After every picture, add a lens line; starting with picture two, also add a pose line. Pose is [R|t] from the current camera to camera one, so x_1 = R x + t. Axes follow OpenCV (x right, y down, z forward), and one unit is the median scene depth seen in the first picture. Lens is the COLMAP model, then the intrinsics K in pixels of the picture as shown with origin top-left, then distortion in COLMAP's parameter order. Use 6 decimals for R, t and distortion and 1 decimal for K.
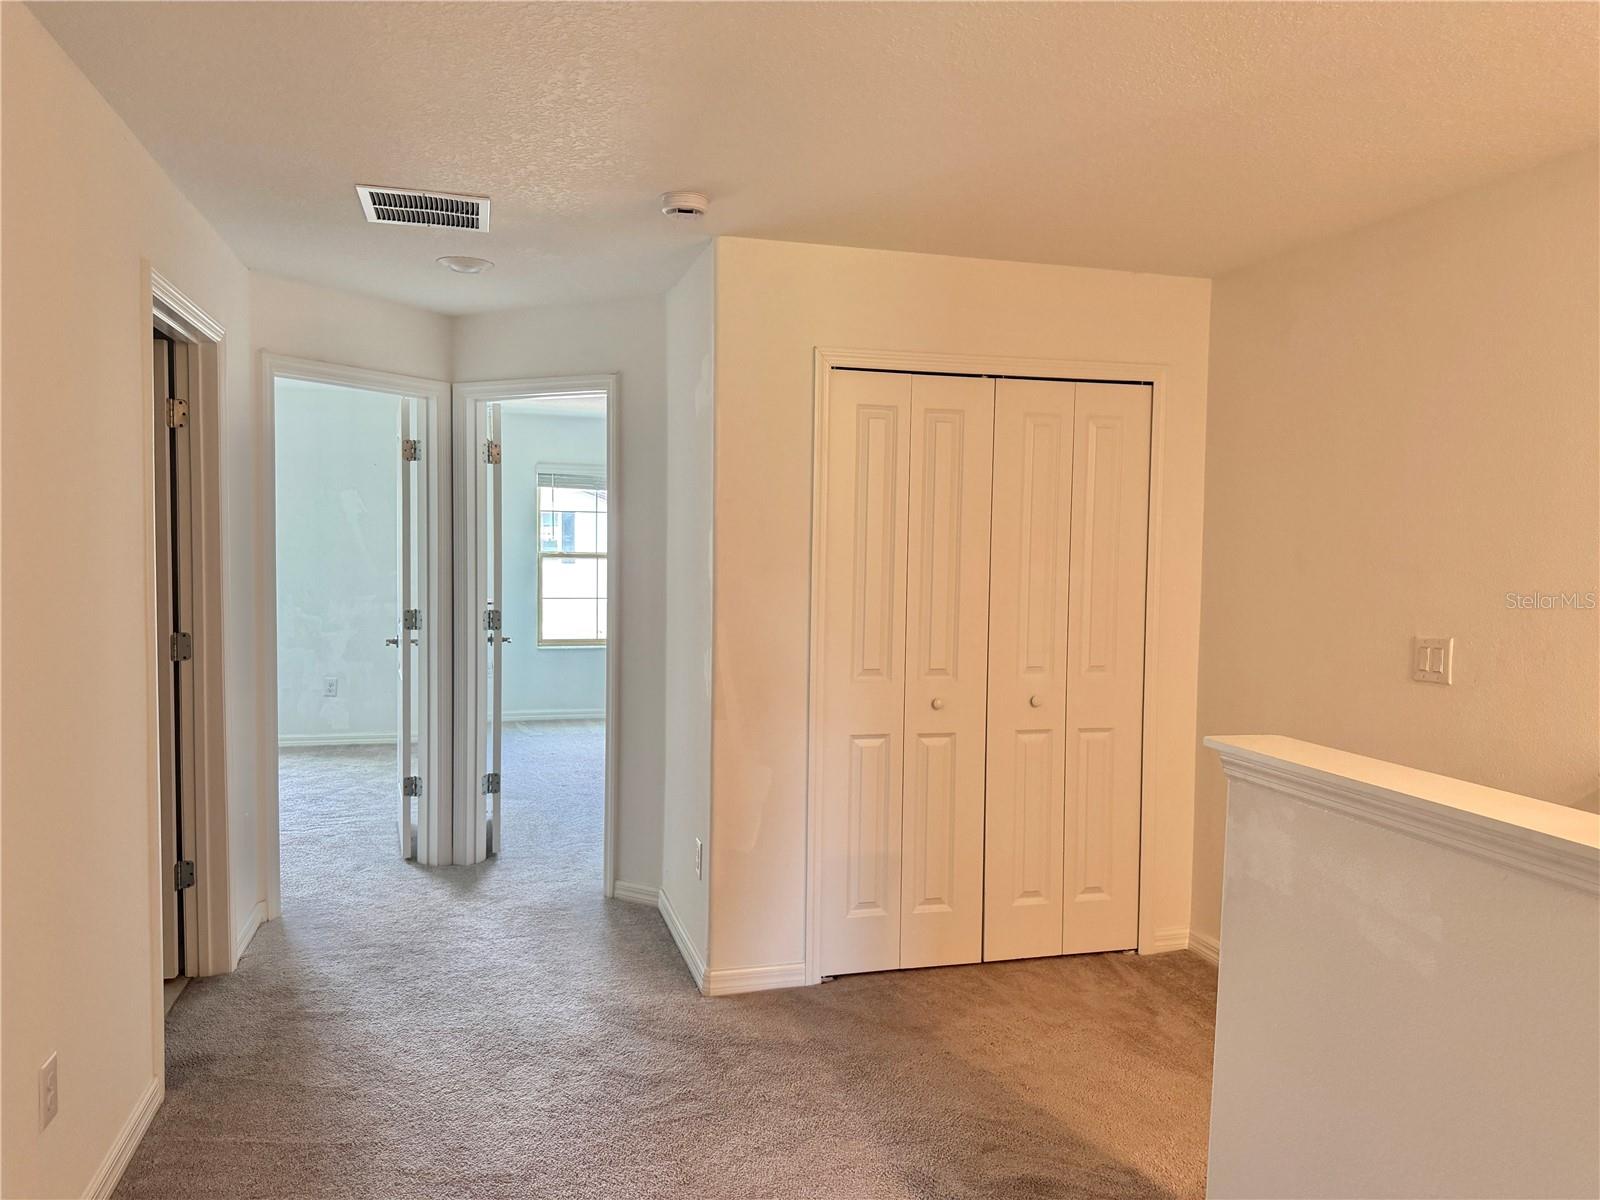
lens RADIAL K [[1129.9, 0, 802.3], [0, 1129.9, 600.7], [0, 0, 1]] dist [0.003864, -0.000071]
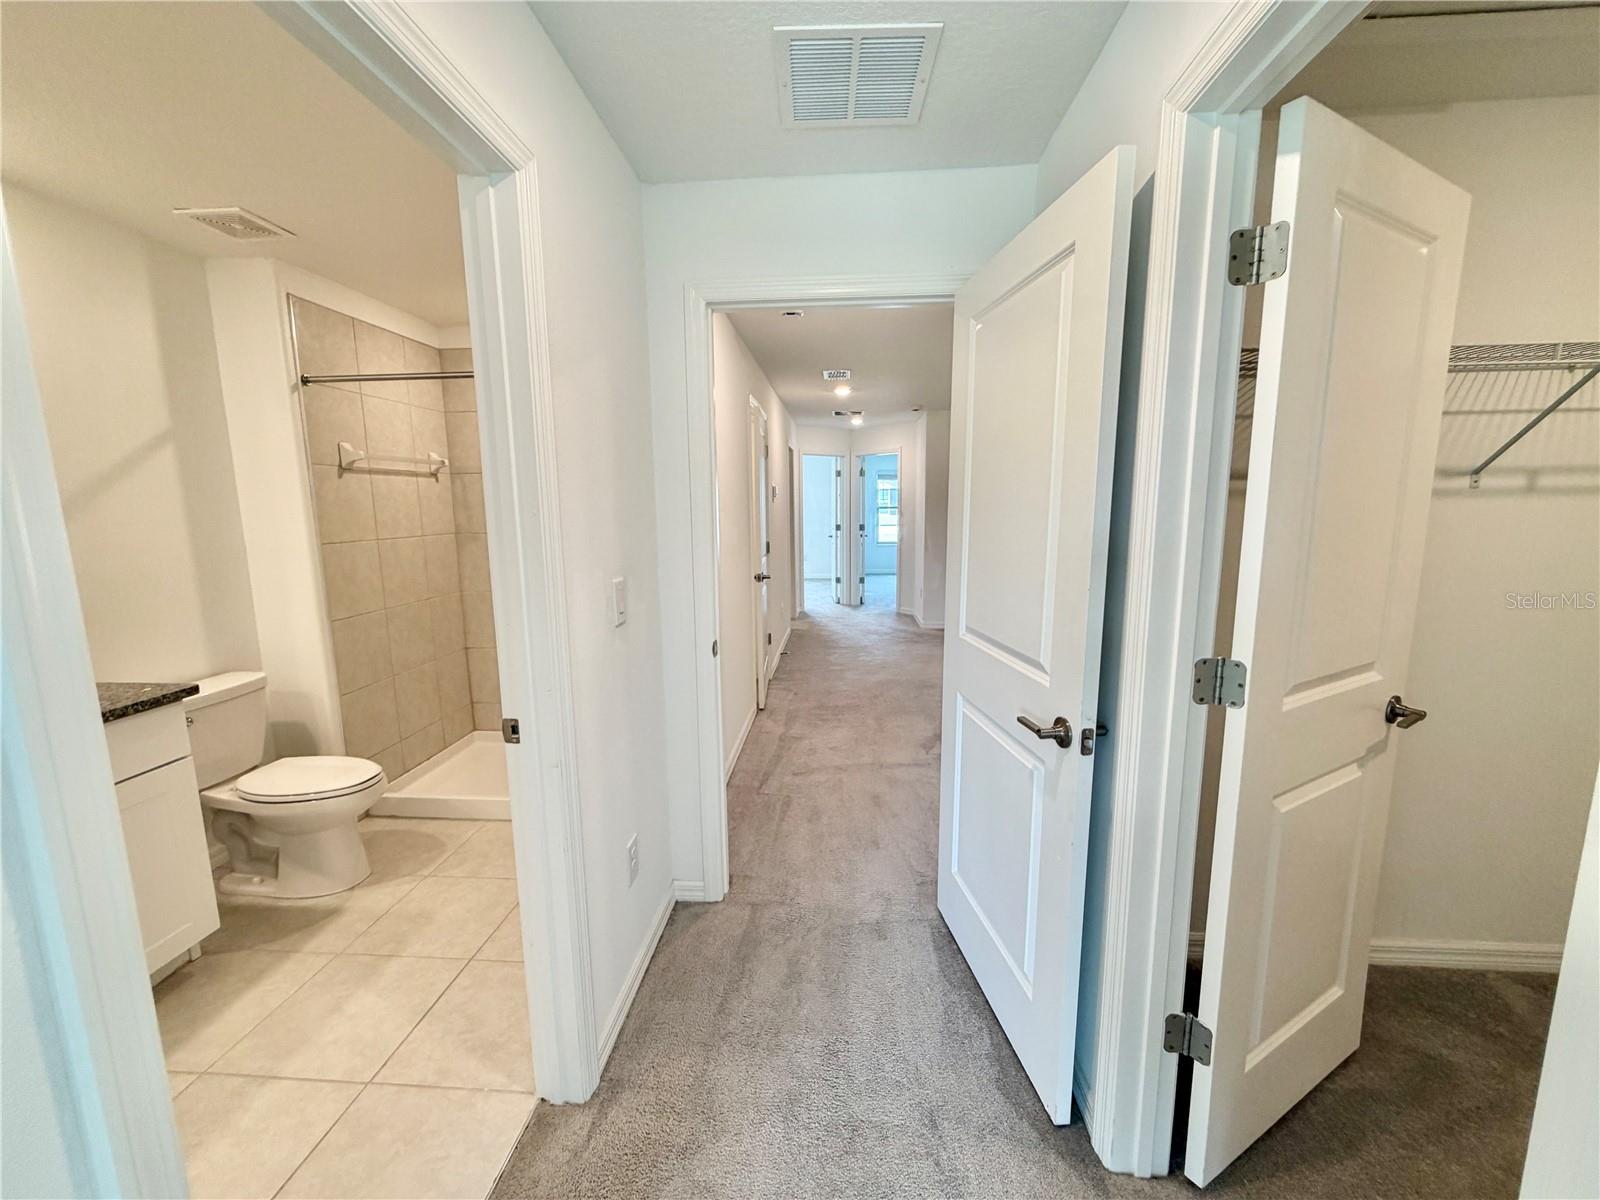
lens RADIAL K [[638.4, 0, 809.3], [0, 638.4, 609.6], [0, 0, 1]] dist [-0.001474, 0.000745]
pose [[0.943979, 0.030878, -0.328558, 0.172033], [0.006914, 0.993544, 0.113238, 0.040272], [0.329933, -0.109166, 0.937671, -0.721193]]
